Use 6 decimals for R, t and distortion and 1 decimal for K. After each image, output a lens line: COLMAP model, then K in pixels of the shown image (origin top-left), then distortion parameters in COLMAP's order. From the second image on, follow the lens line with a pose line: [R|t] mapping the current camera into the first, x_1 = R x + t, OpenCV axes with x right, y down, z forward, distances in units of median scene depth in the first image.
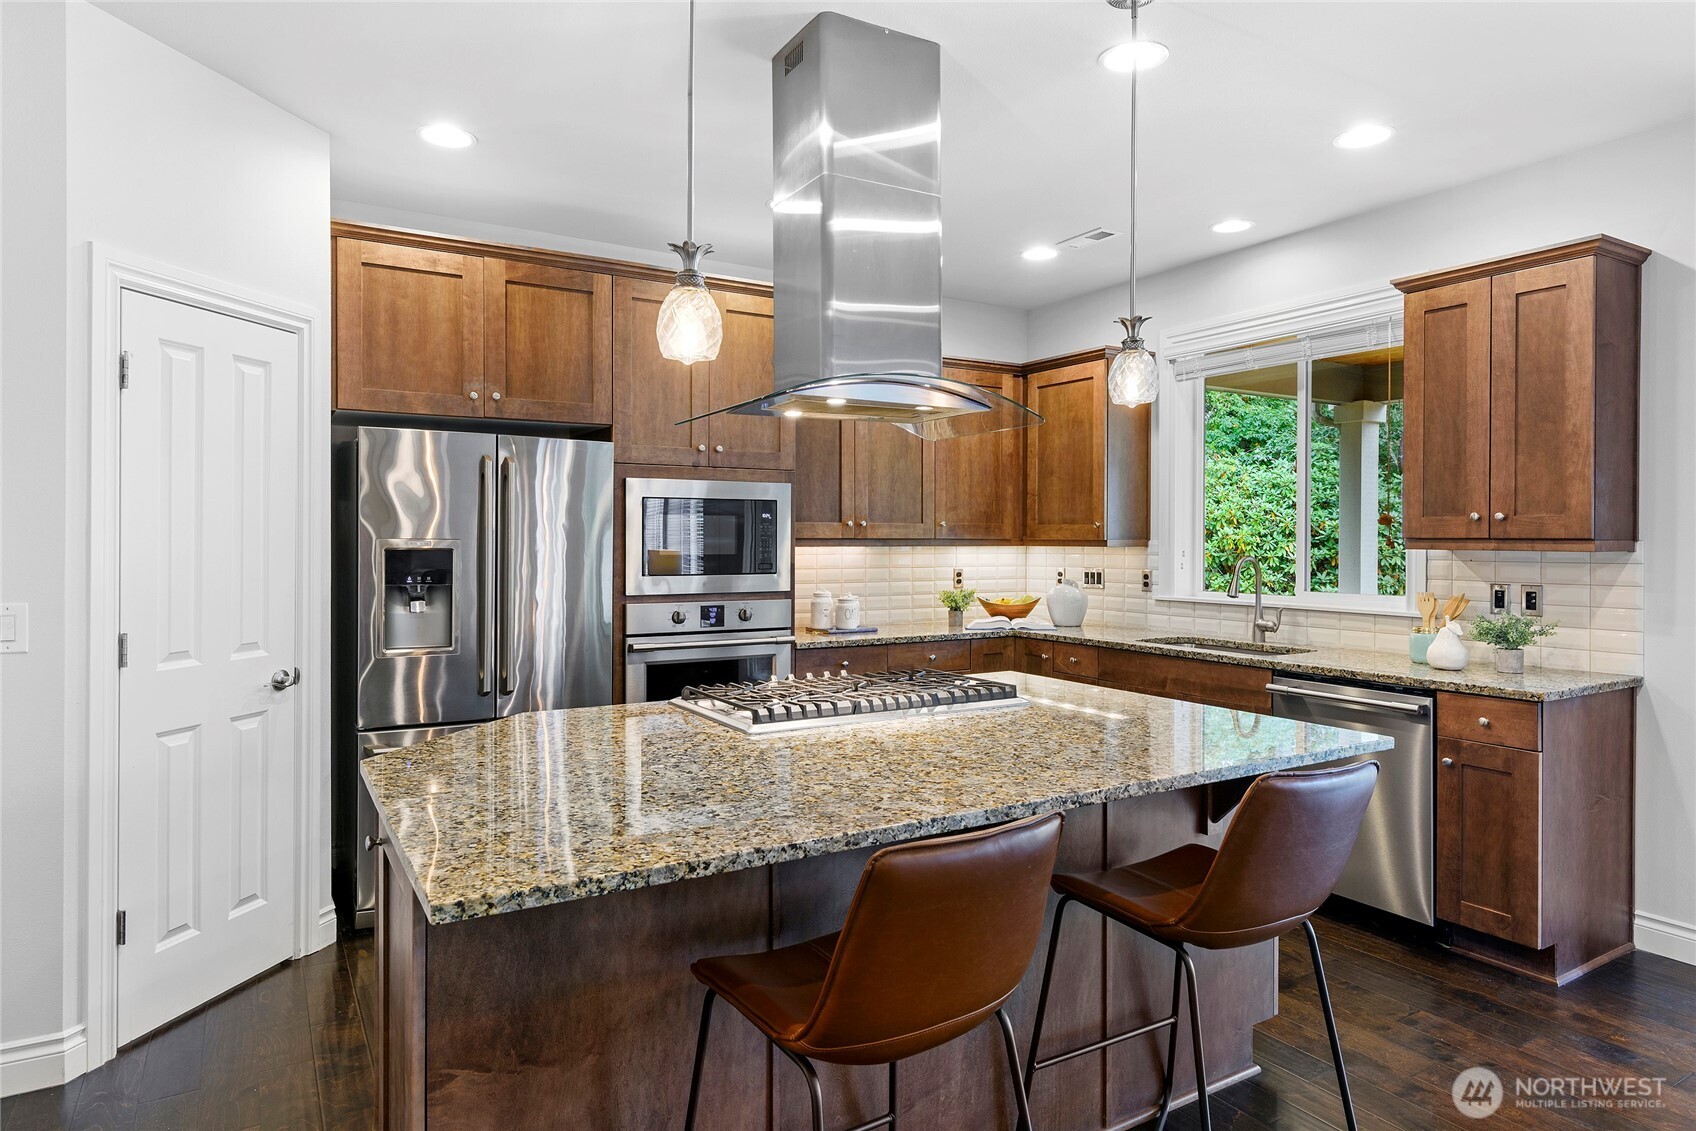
lens RADIAL K [[1003.4, 0, 857.4], [0, 1003.4, 553.4], [0, 0, 1]] dist [0.000958, 0.000814]
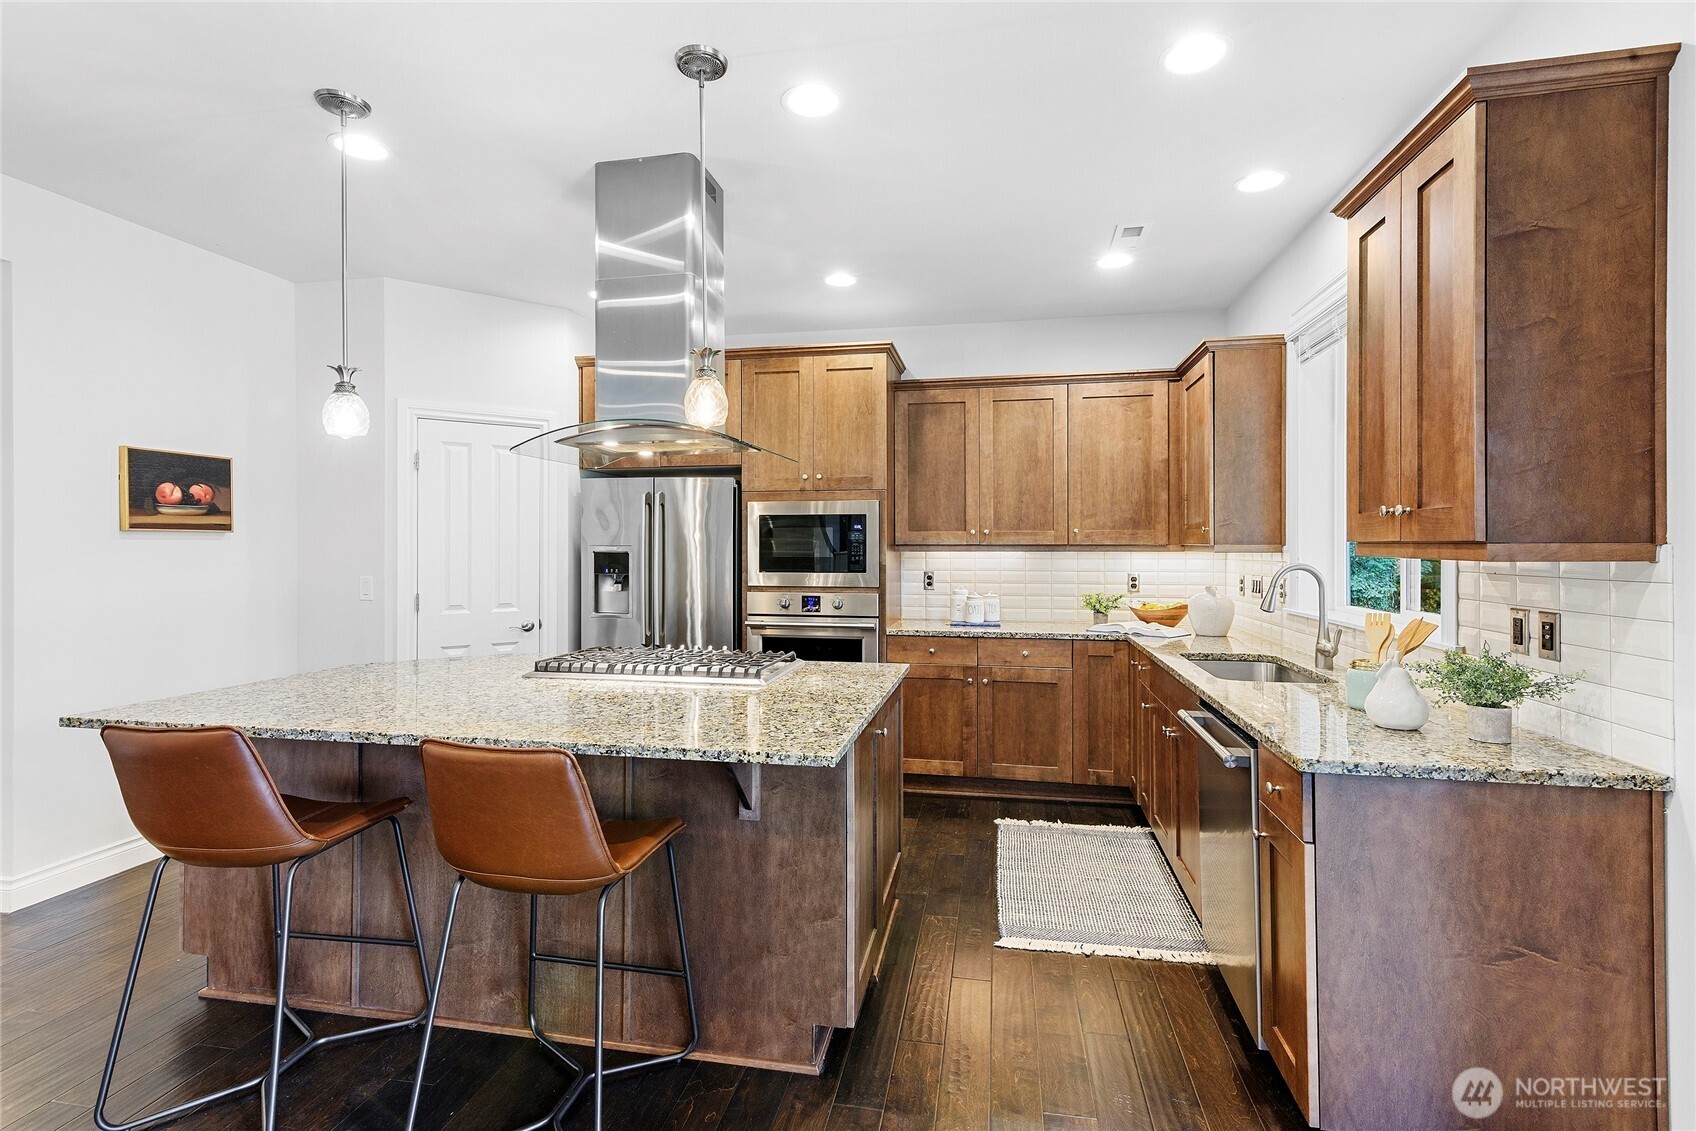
lens RADIAL K [[791.7, 0, 842.6], [0, 791.7, 549.2], [0, 0, 1]] dist [0.007447, -0.000966]
pose [[0.734629, 0.000682, -0.678468, 0.560139], [-0.008309, 0.999934, -0.007991, -0.001351], [0.678418, 0.011508, 0.734586, 0.252198]]
